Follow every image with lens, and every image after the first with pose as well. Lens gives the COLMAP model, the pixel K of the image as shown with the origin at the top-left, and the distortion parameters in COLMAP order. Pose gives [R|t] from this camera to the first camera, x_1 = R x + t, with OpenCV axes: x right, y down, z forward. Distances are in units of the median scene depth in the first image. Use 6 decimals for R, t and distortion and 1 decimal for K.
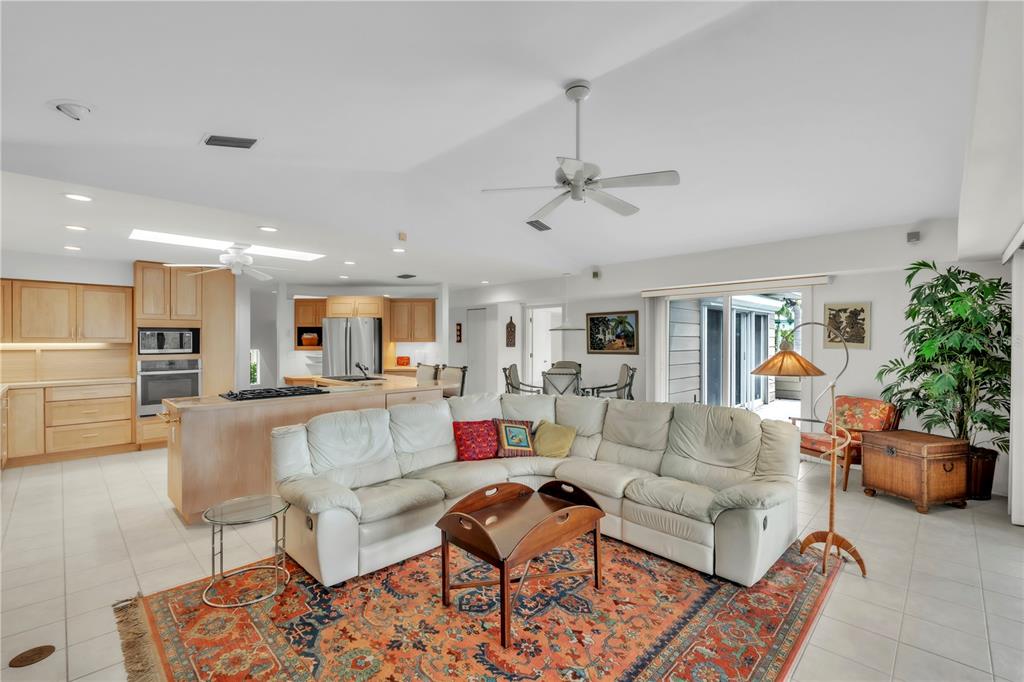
lens RADIAL K [[450.6, 0, 512.0], [0, 450.6, 341.0], [0, 0, 1]] dist [-0.001574, -0.000215]
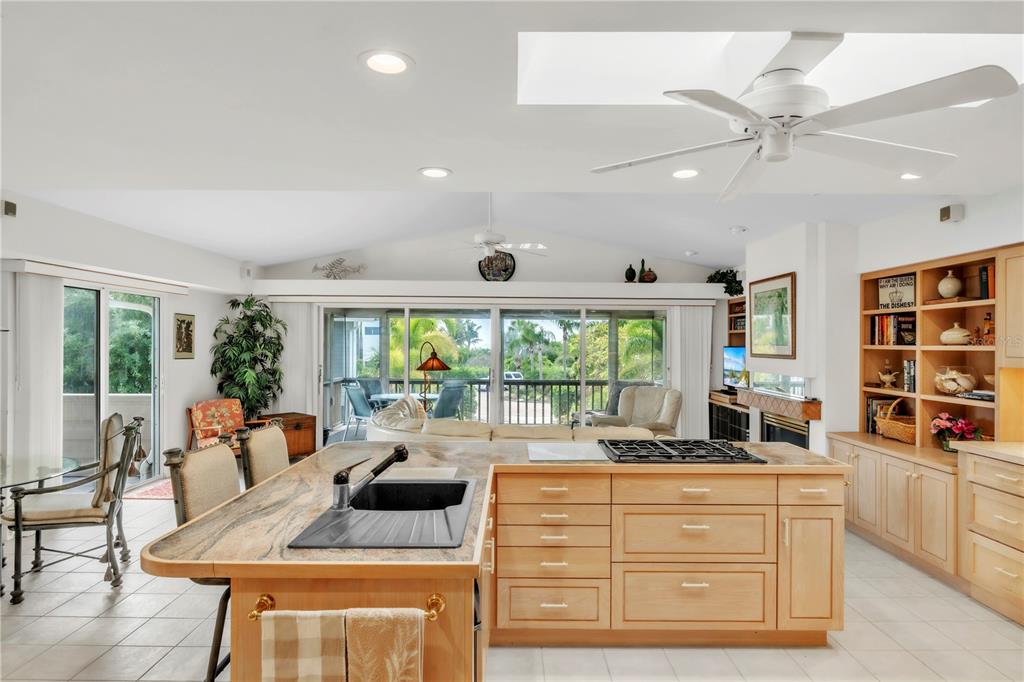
lens RADIAL K [[591.4, 0, 512.0], [0, 591.4, 341.0], [0, 0, 1]] dist [-0.000105, -0.000090]
pose [[-0.702168, -0.000827, 0.712011, -0.632900], [-0.001751, 0.999998, -0.000566, -0.018832], [-0.712009, -0.001645, -0.702168, 1.153558]]
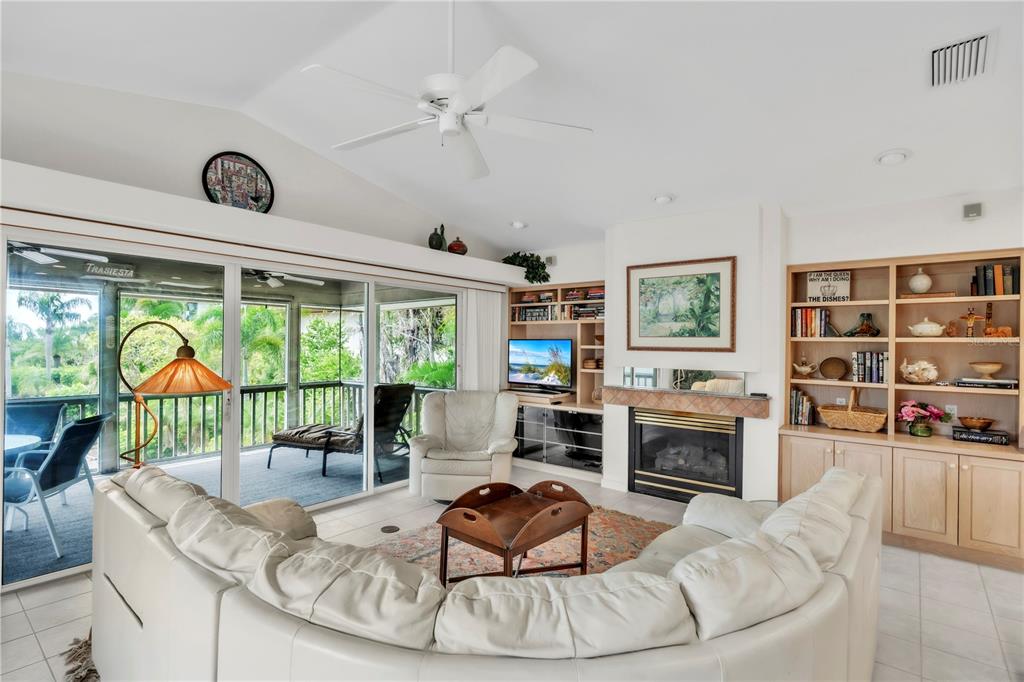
lens RADIAL K [[498.8, 0, 512.0], [0, 498.8, 341.0], [0, 0, 1]] dist [-0.001737, -0.000347]
pose [[-0.995453, -0.011281, -0.094584, 0.057382], [-0.011328, 0.999936, -0.000038, -0.005006], [0.094578, 0.001033, -0.995517, 0.880988]]
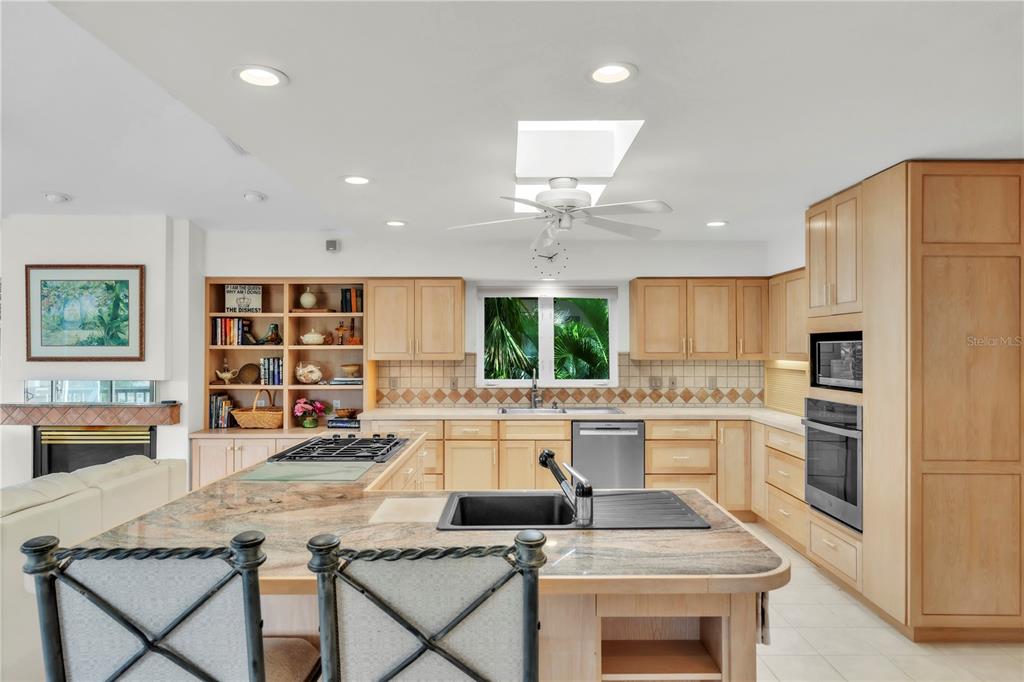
lens RADIAL K [[628.0, 0, 512.2], [0, 628.0, 343.8], [0, 0, 1]] dist [-0.003558, -0.000379]
pose [[-0.711978, -0.004552, -0.702187, -0.064955], [-0.002059, 0.999988, -0.004395, -0.013876], [0.702199, -0.001683, -0.711979, 1.187949]]
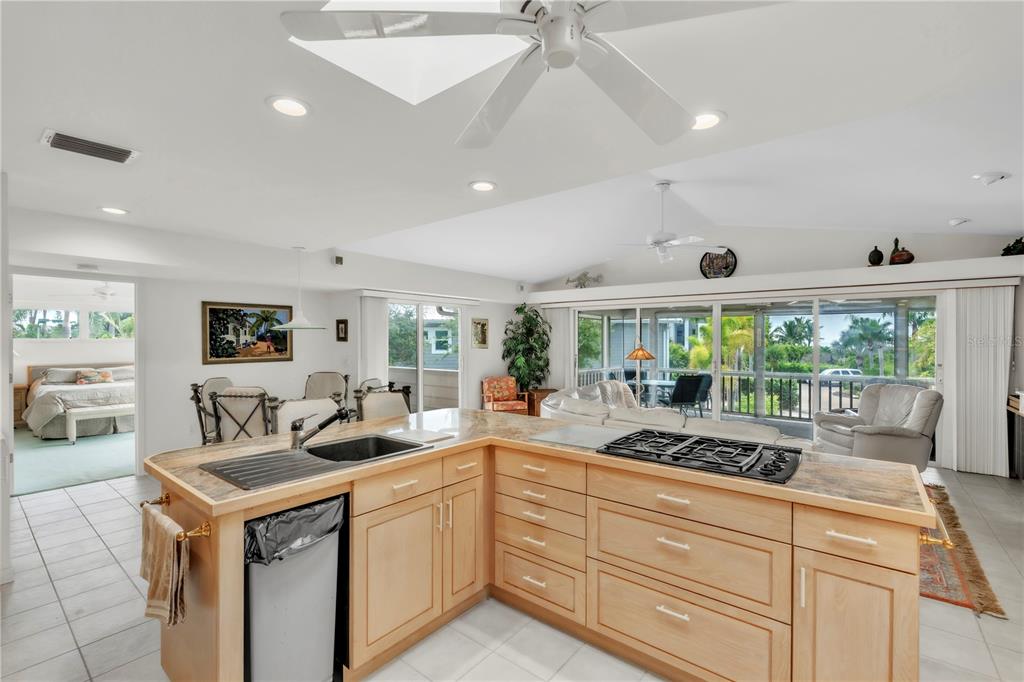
lens RADIAL K [[450.6, 0, 512.0], [0, 450.6, 341.0], [0, 0, 1]] dist [-0.001574, -0.000215]
pose [[-0.102719, -0.000001, 0.994710, -0.686868], [0.002247, 0.999997, 0.000233, -0.005447], [-0.994708, 0.002260, -0.102719, 0.850272]]
